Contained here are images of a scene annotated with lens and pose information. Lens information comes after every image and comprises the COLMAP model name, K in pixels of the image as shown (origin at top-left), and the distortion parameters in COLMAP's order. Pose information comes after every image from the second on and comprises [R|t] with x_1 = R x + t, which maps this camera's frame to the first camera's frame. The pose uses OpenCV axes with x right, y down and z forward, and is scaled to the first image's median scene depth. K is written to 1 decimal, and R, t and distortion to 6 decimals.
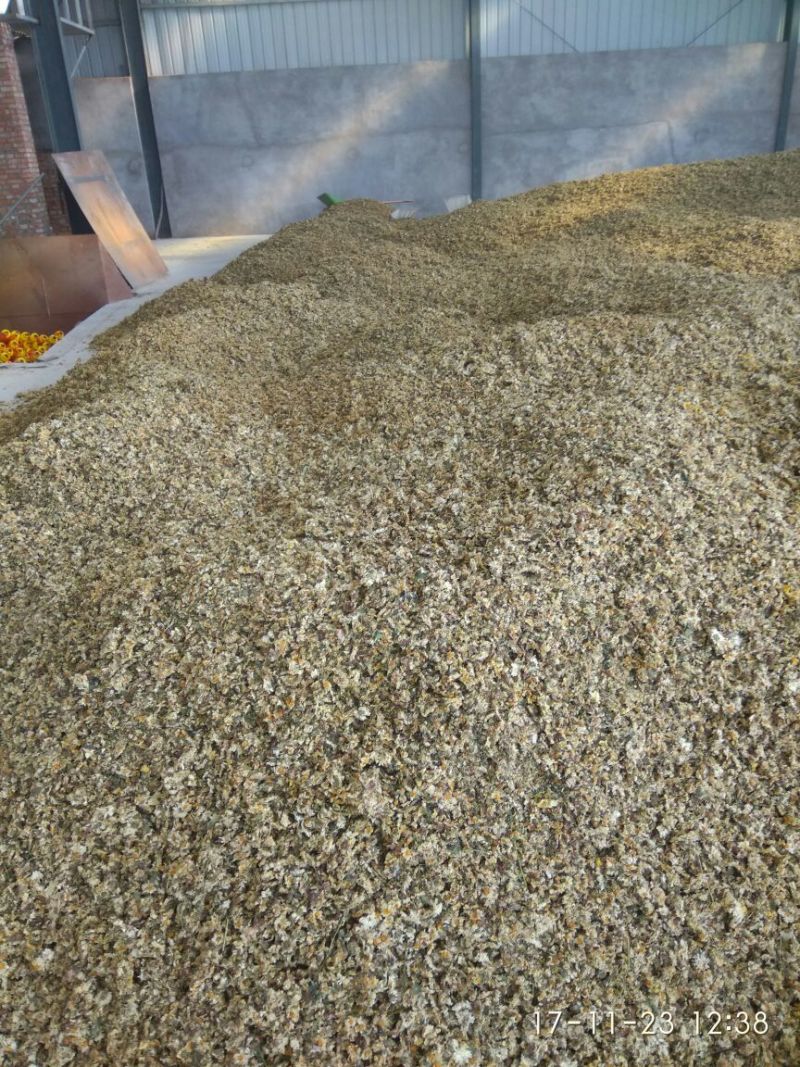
lens RADIAL K [[853.9, 0, 400.0], [0, 853.9, 533.5], [0, 0, 1]] dist [0.107075, -0.135090]
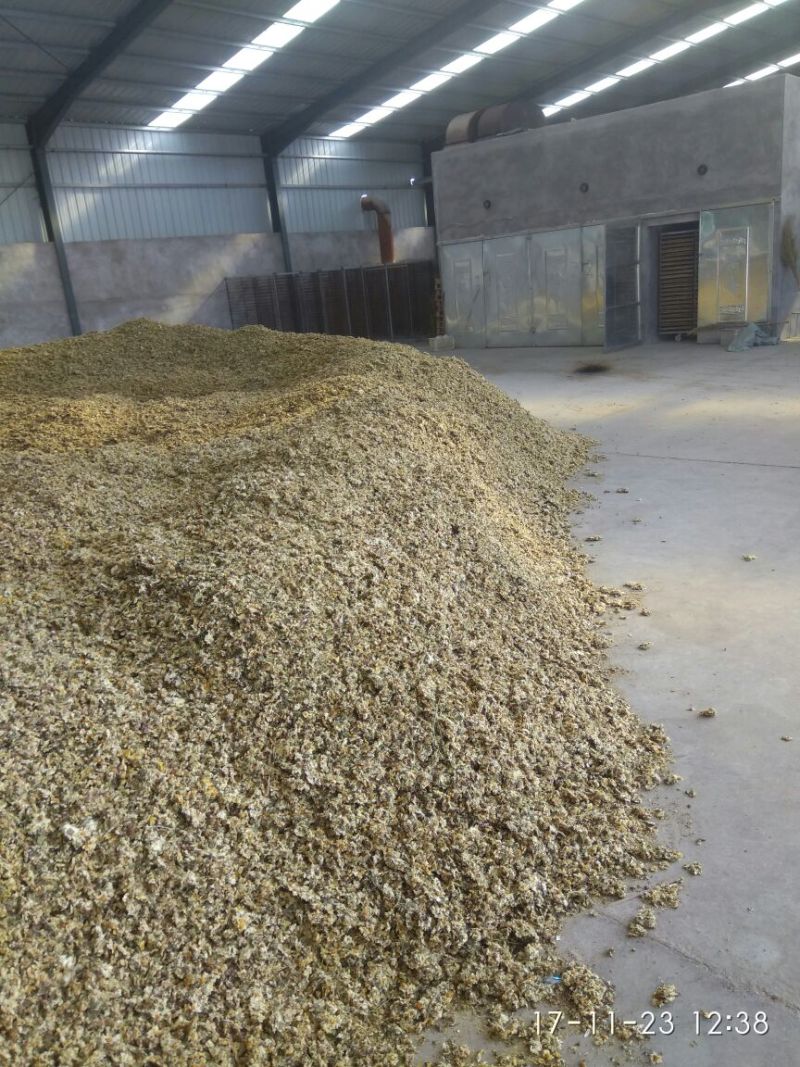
lens RADIAL K [[853.9, 0, 400.0], [0, 853.9, 533.5], [0, 0, 1]] dist [0.107075, -0.135090]
pose [[0.746521, -0.219826, 0.627998, 0.103437], [0.333896, 0.940168, -0.067814, -0.003326], [-0.575517, 0.260310, 0.775254, -0.042554]]
